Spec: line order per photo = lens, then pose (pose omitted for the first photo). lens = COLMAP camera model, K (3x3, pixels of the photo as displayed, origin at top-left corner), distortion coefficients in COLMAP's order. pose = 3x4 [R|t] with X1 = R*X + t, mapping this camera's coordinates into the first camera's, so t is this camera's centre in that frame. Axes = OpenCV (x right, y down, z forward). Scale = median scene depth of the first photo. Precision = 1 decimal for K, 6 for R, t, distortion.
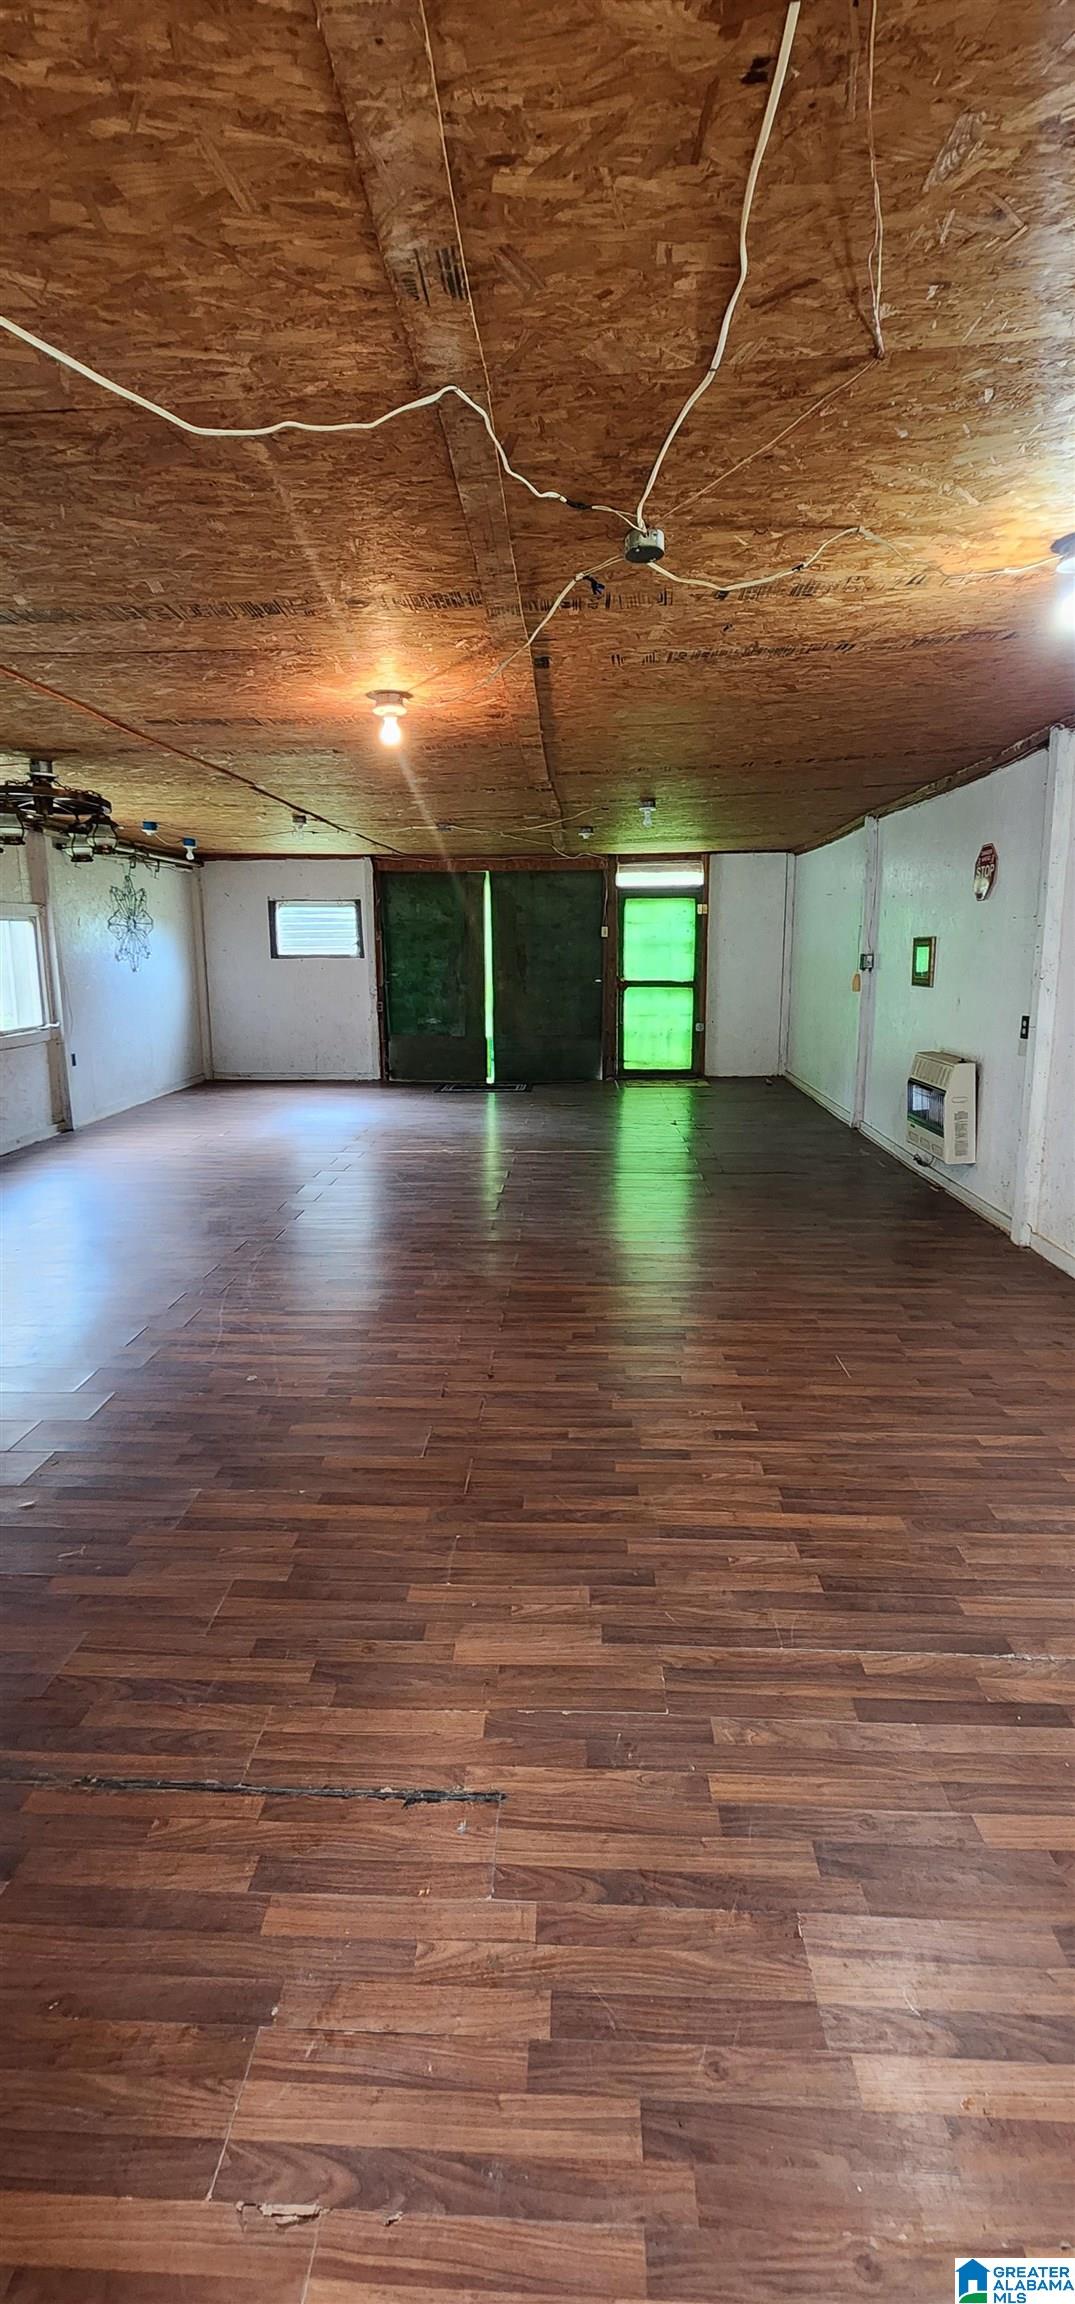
lens RADIAL K [[951.8, 0, 535.6], [0, 951.8, 1099.3], [0, 0, 1]] dist [0.001718, 0.000334]
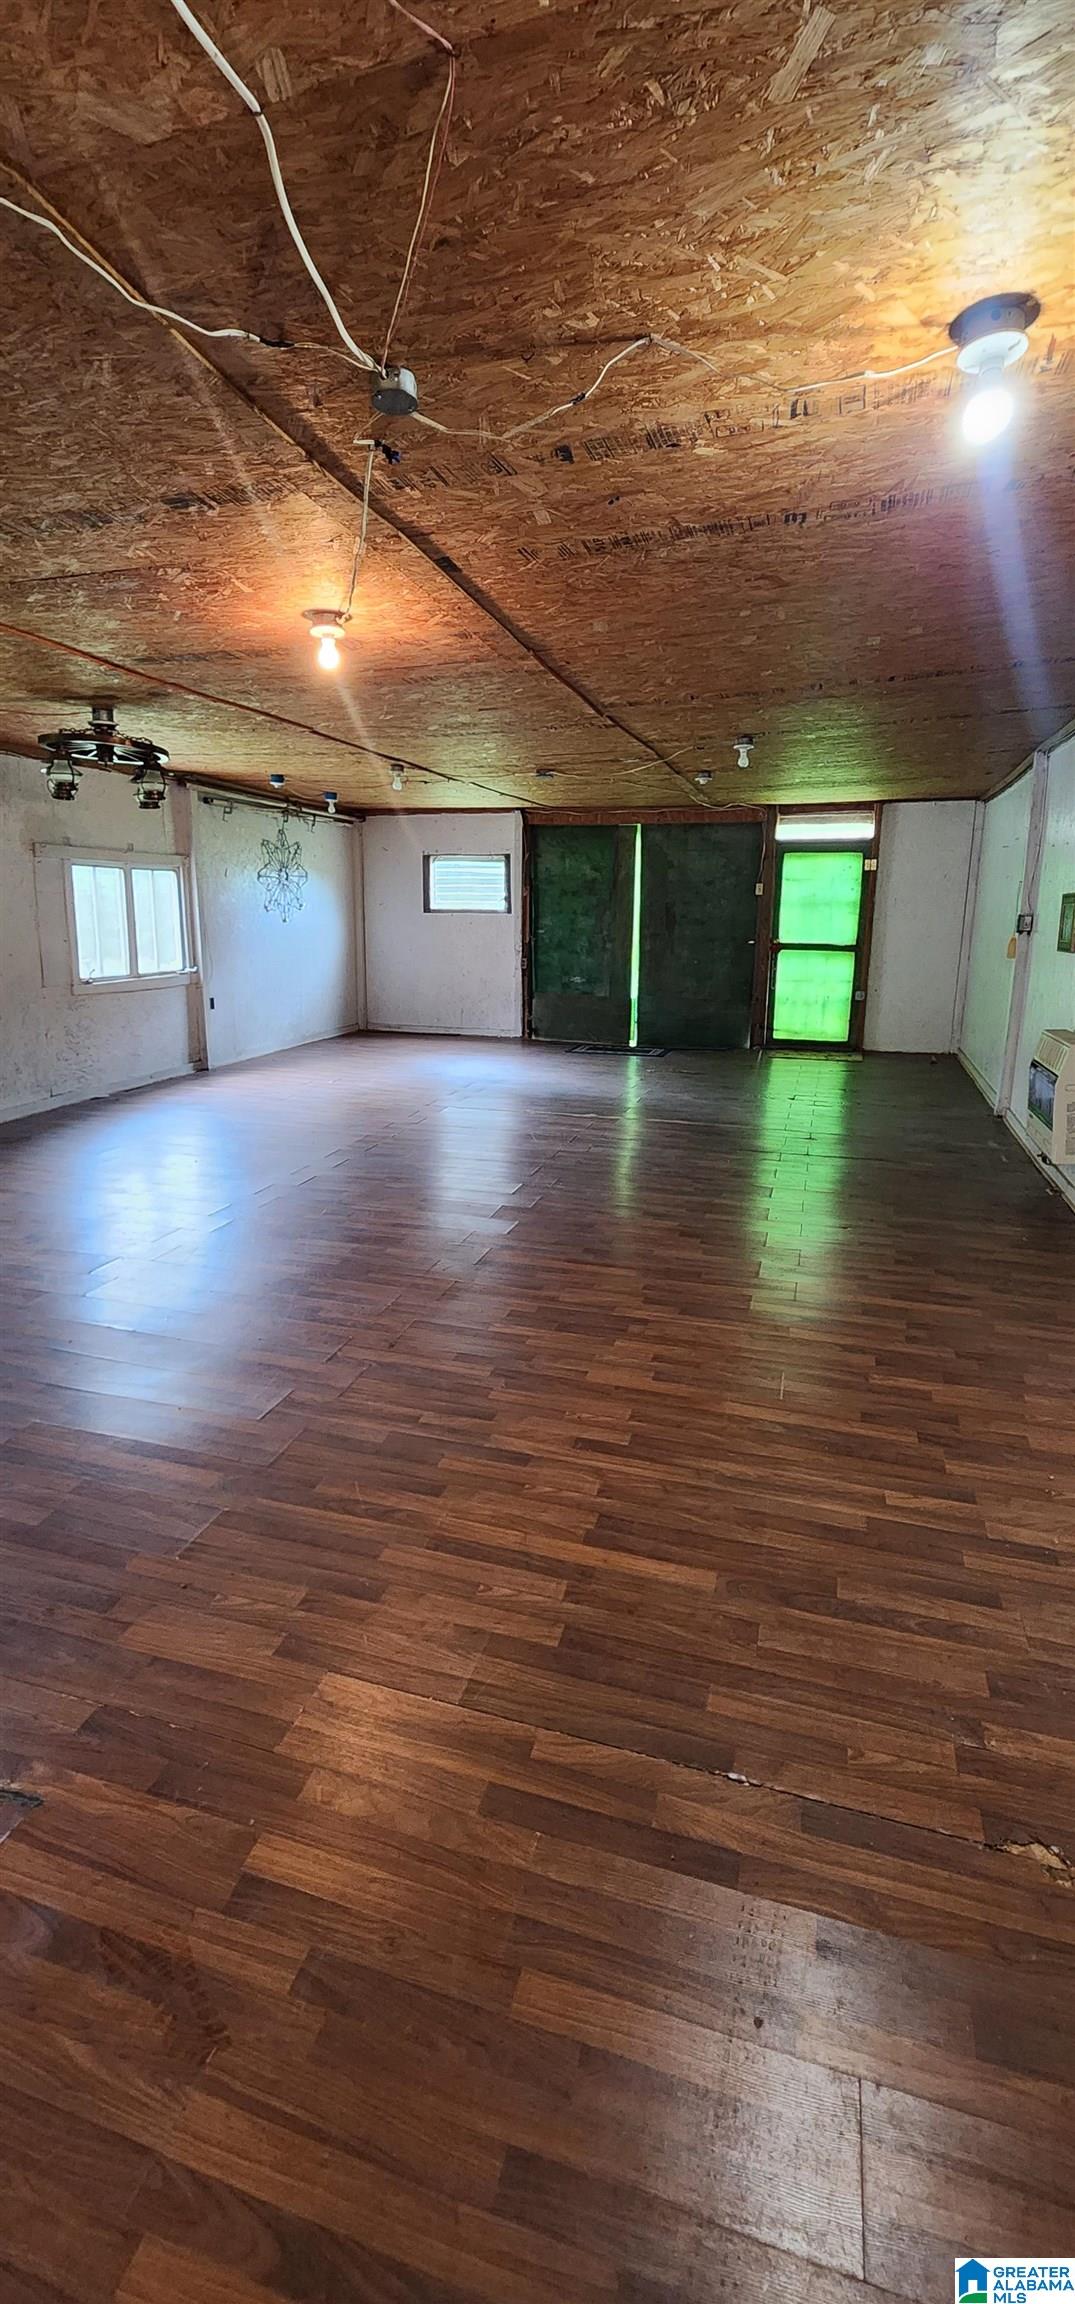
lens RADIAL K [[951.8, 0, 535.6], [0, 951.8, 1099.3], [0, 0, 1]] dist [0.001718, 0.000334]
pose [[0.969437, 0.062320, -0.237295, 0.104437], [-0.053325, 0.997601, 0.044143, -0.000720], [0.239477, -0.030140, 0.970434, 0.043709]]
